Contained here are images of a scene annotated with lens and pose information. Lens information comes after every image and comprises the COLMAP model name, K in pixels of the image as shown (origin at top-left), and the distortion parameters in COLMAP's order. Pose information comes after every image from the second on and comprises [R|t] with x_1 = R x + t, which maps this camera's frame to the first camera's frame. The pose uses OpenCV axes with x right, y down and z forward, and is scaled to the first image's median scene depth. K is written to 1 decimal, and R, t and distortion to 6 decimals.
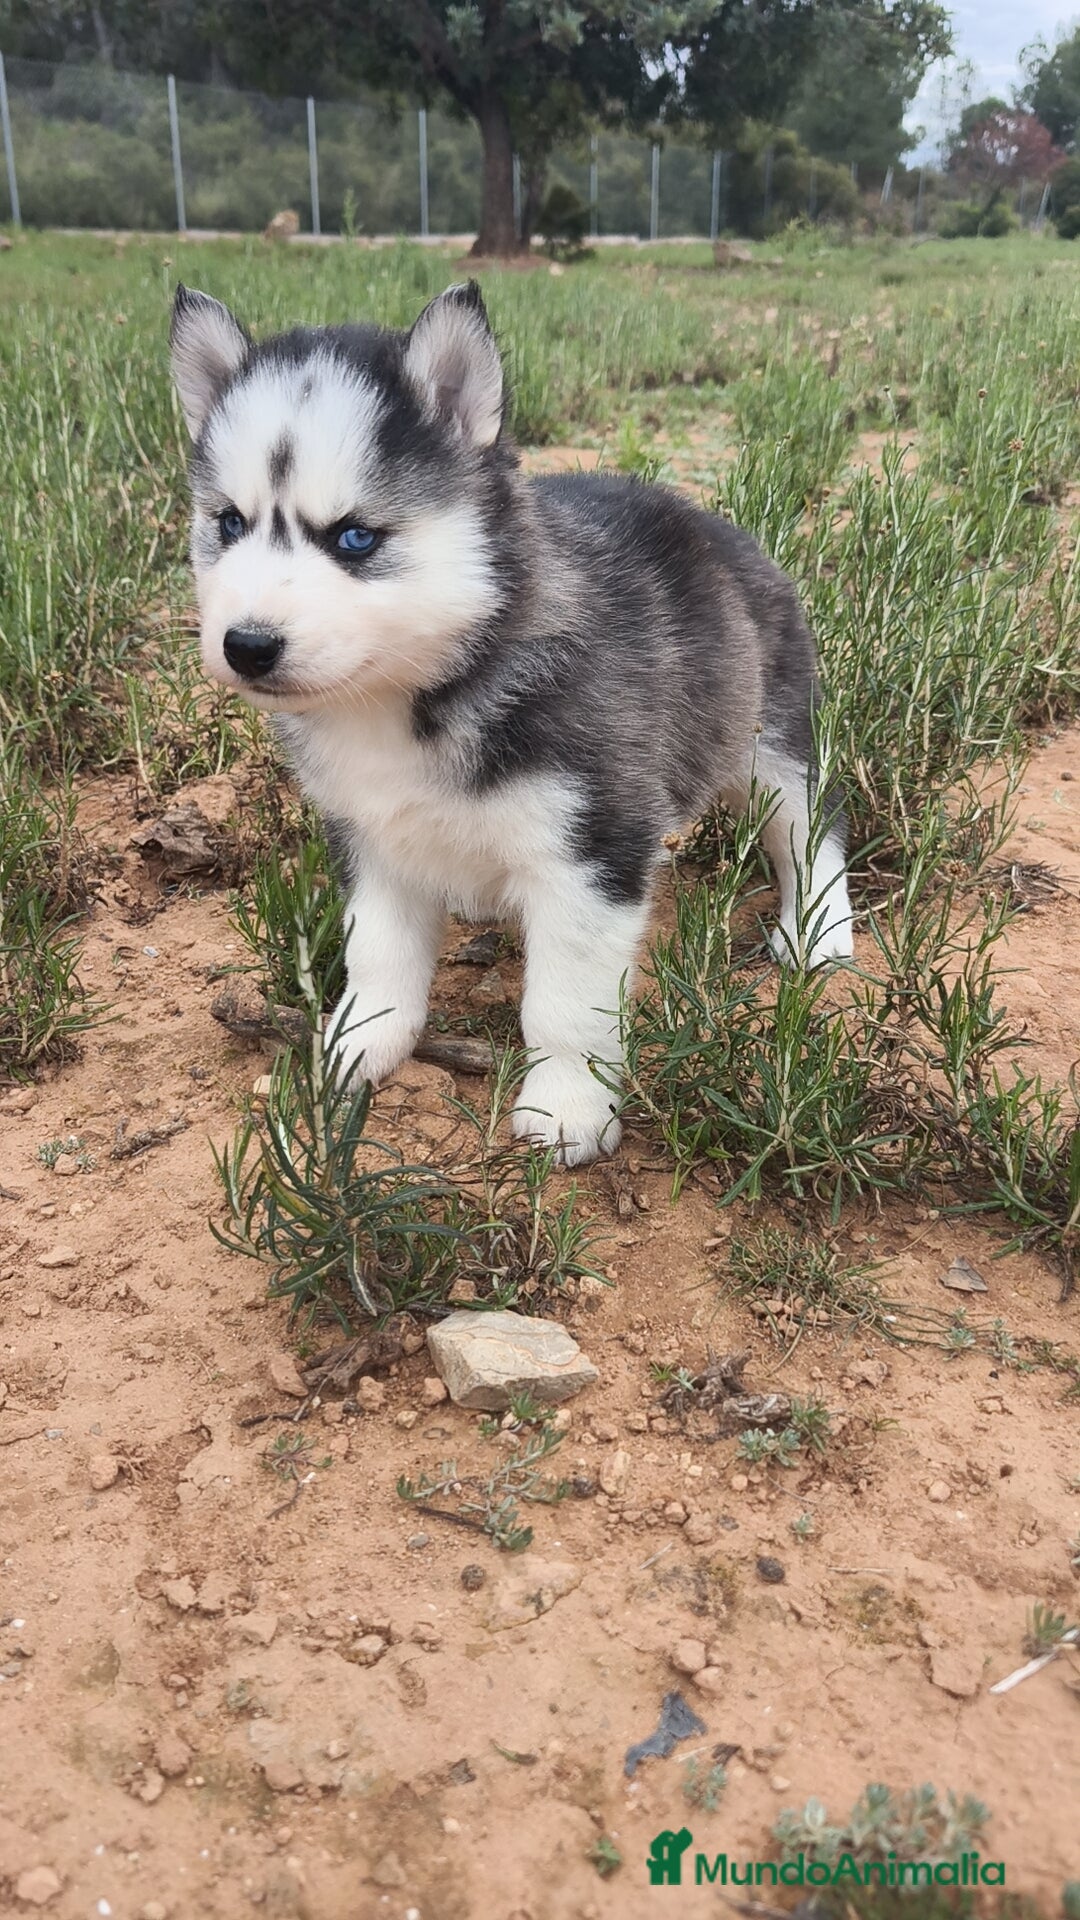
lens RADIAL K [[1653.9, 0, 562.8], [0, 1653.9, 950.6], [0, 0, 1]] dist [-0.026484, 0.010467]
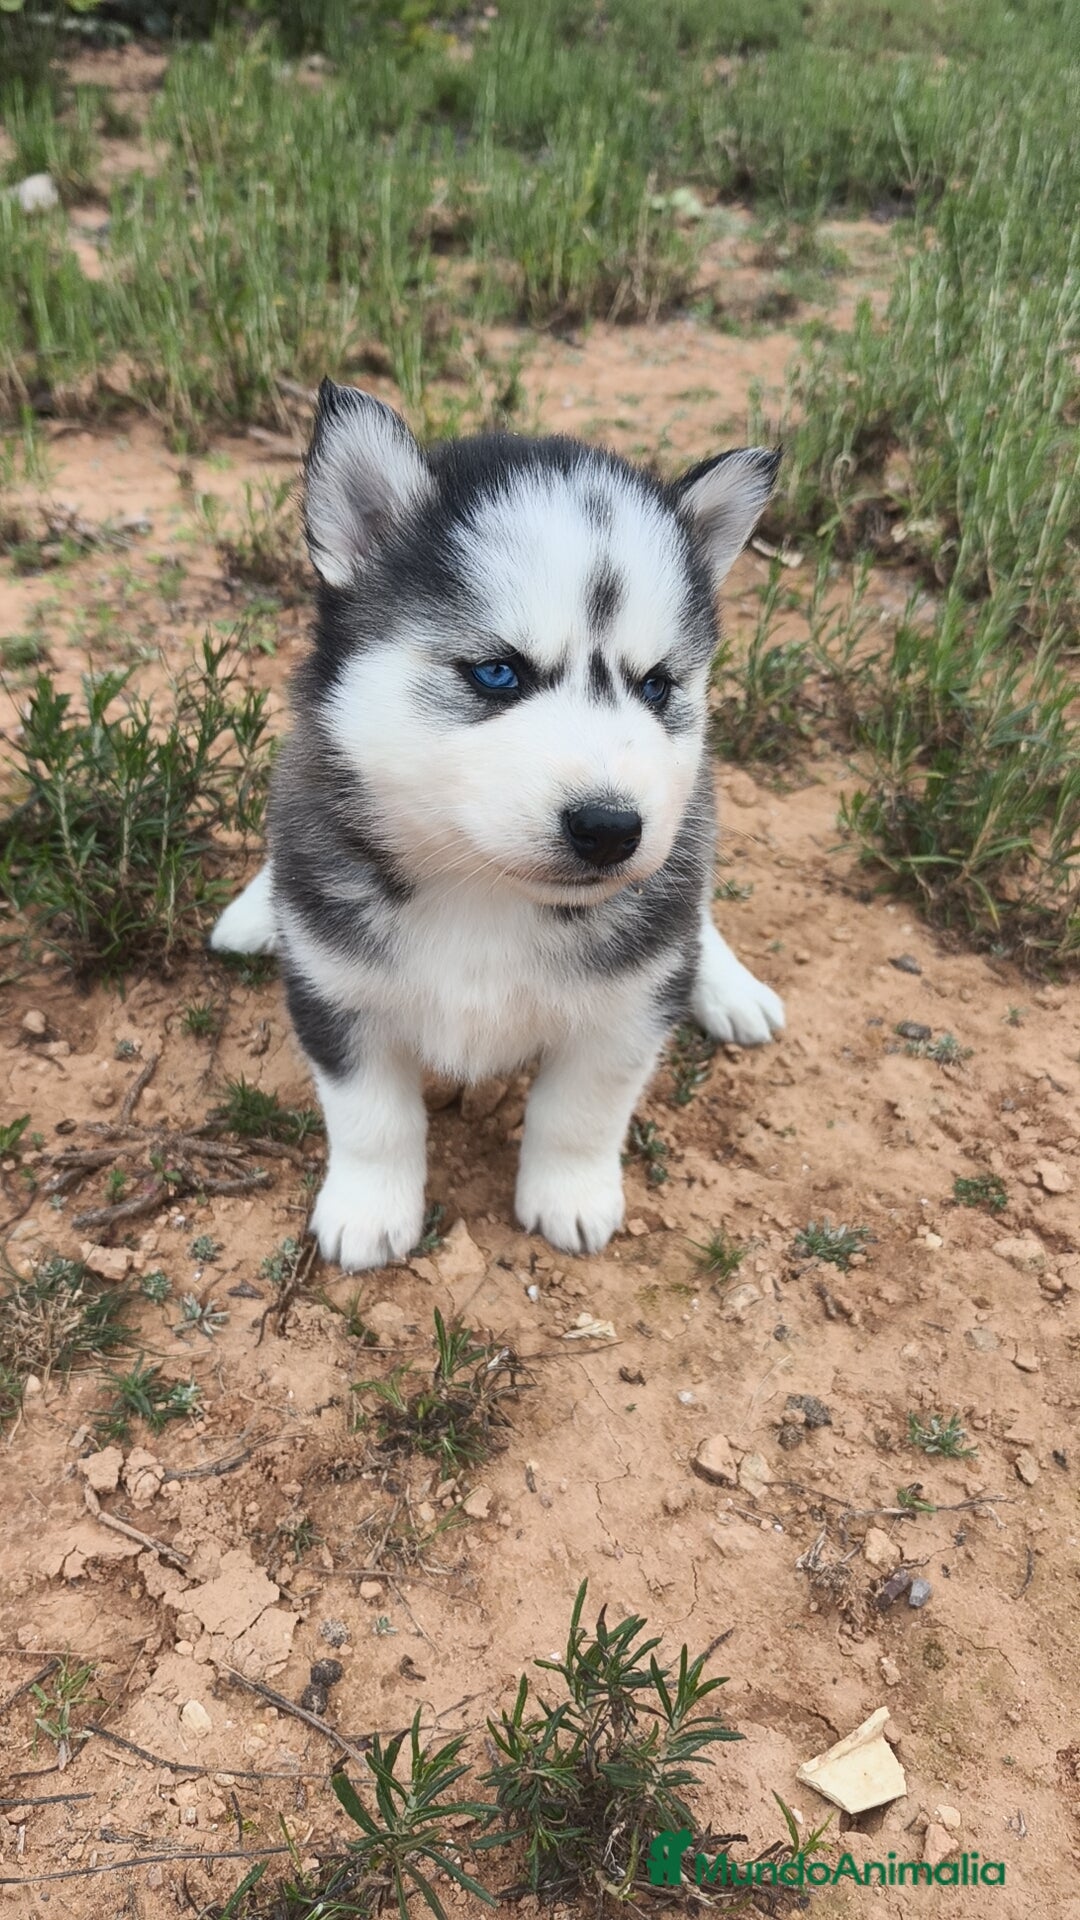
lens RADIAL K [[1653.9, 0, 531.7], [0, 1653.9, 986.9], [0, 0, 1]] dist [-0.026484, 0.010467]
pose [[0.904067, 0.281407, -0.321673, -0.212951], [-0.222197, 0.952404, 0.208696, -0.058036], [0.365091, -0.117201, 0.923565, -0.159771]]
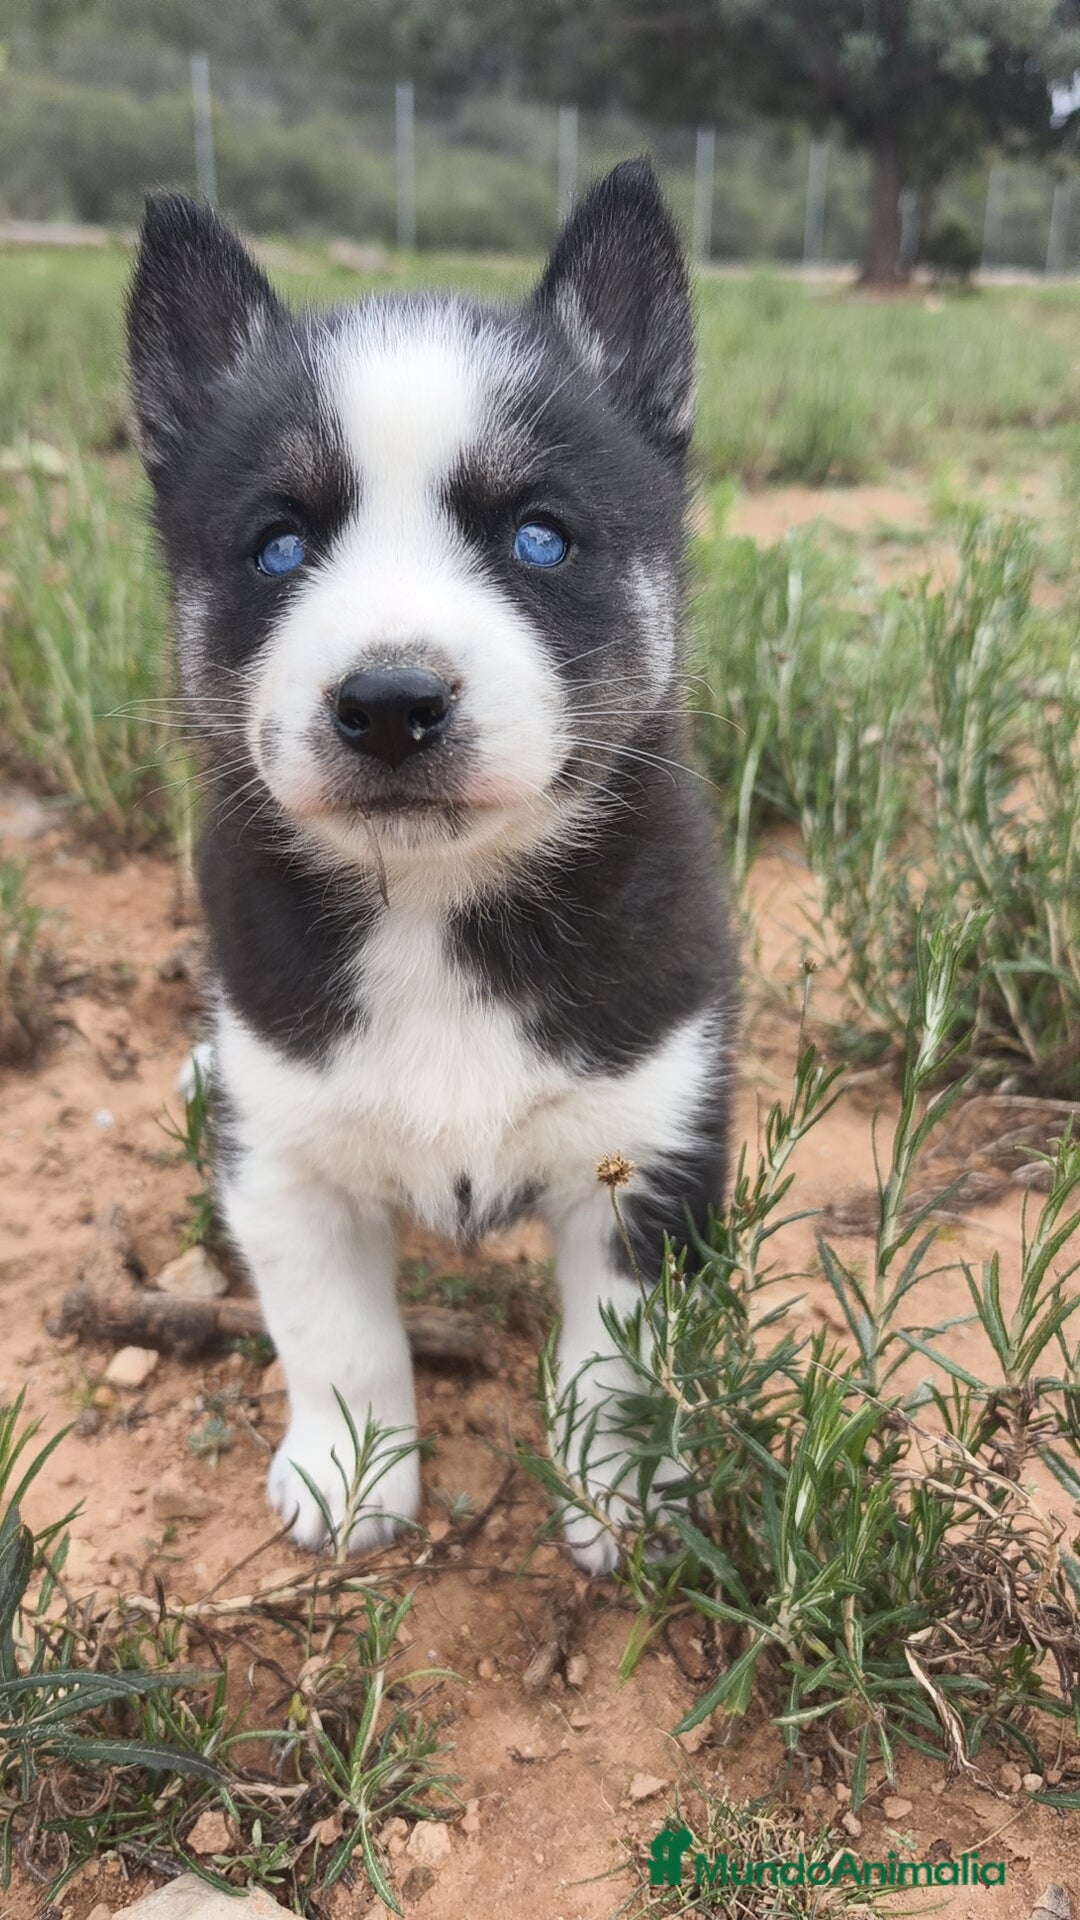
lens RADIAL K [[1653.9, 0, 552.6], [0, 1653.9, 969.8], [0, 0, 1]] dist [-0.026484, 0.010467]
pose [[0.974437, 0.097617, -0.202343, 0.097230], [-0.099317, 0.995054, 0.001763, -0.082115], [0.201514, 0.018378, 0.979313, 0.243999]]
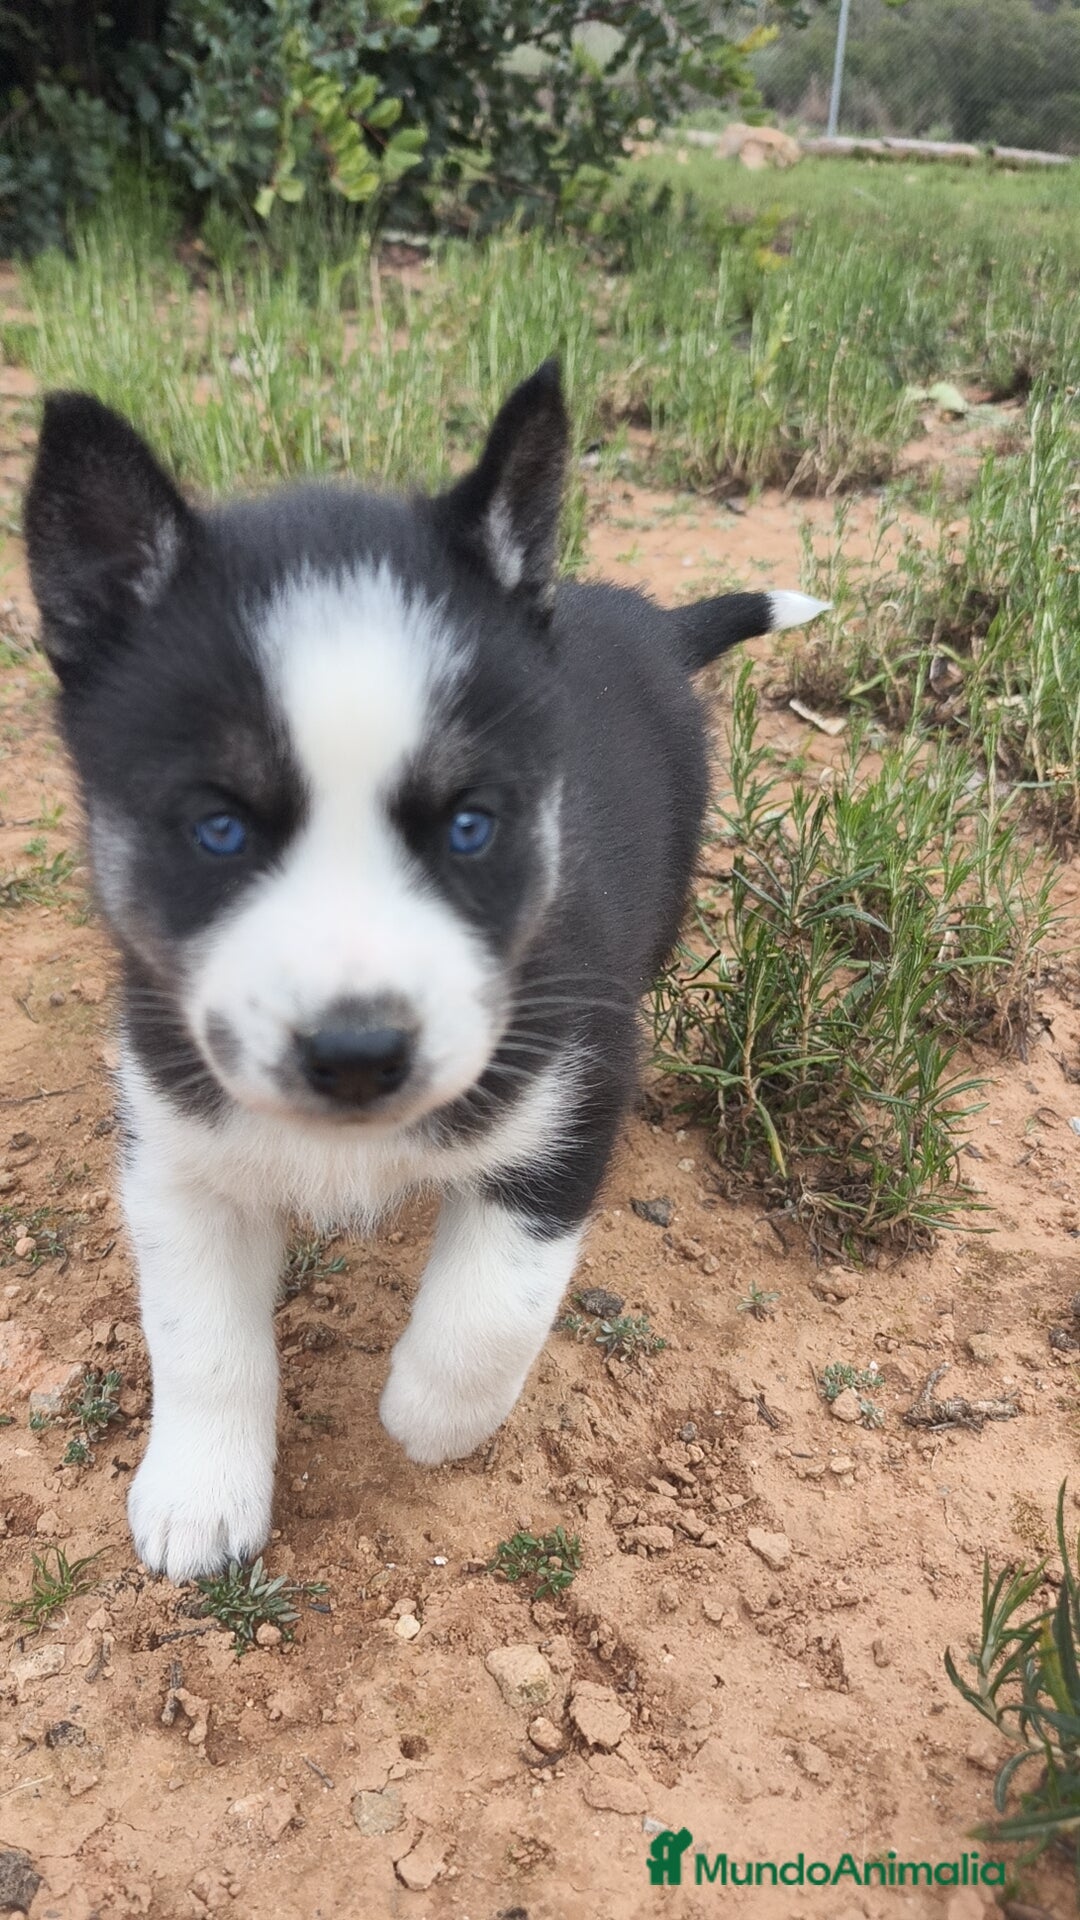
lens RADIAL K [[1653.9, 0, 565.8], [0, 1653.9, 956.9], [0, 0, 1]] dist [-0.026484, 0.010467]
pose [[0.776237, 0.313115, -0.547189, -0.028822], [-0.296980, 0.947221, 0.120729, -0.088379], [0.556111, 0.068790, 0.828256, 0.178540]]
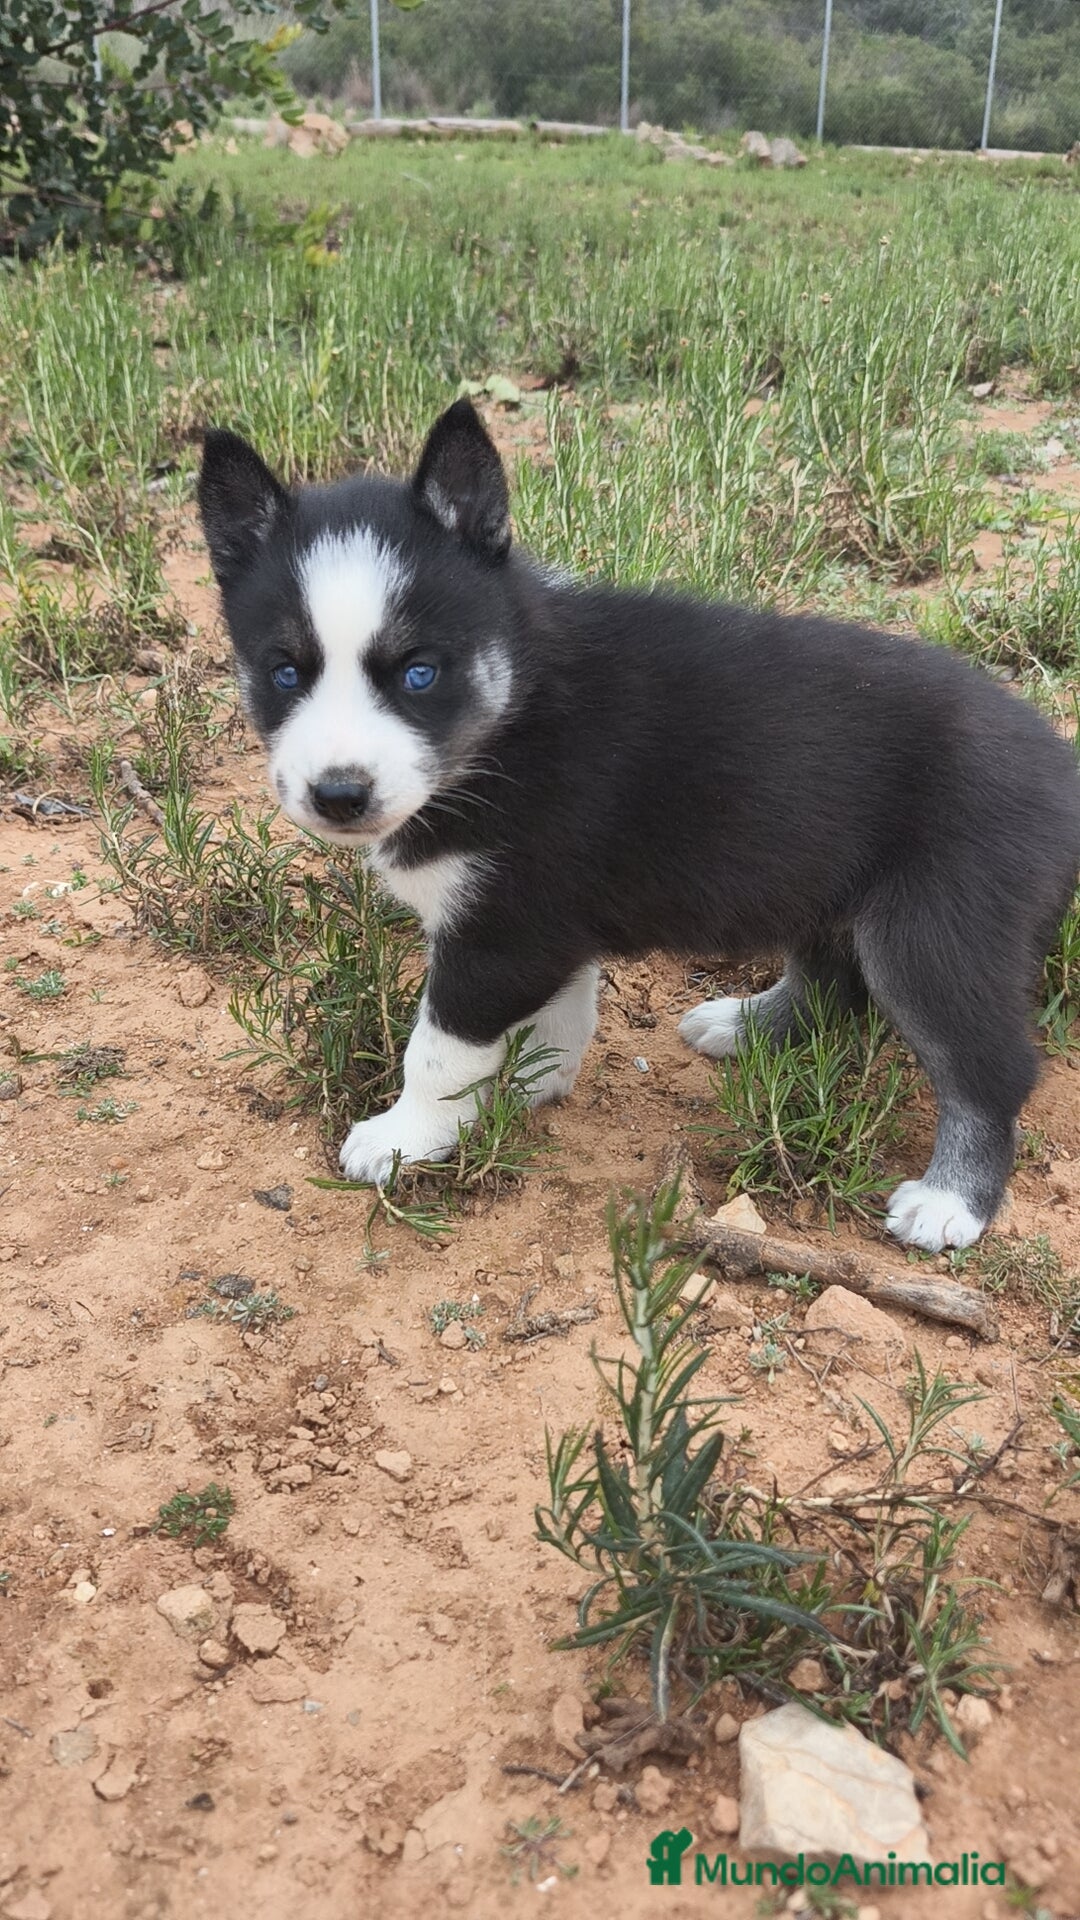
lens RADIAL K [[1653.9, 0, 565.4], [0, 1653.9, 941.0], [0, 0, 1]] dist [-0.026484, 0.010467]
pose [[0.905212, 0.197573, -0.376239, 0.039492], [-0.182122, 0.980288, 0.076600, -0.115084], [0.383957, -0.000818, 0.923351, 0.121297]]
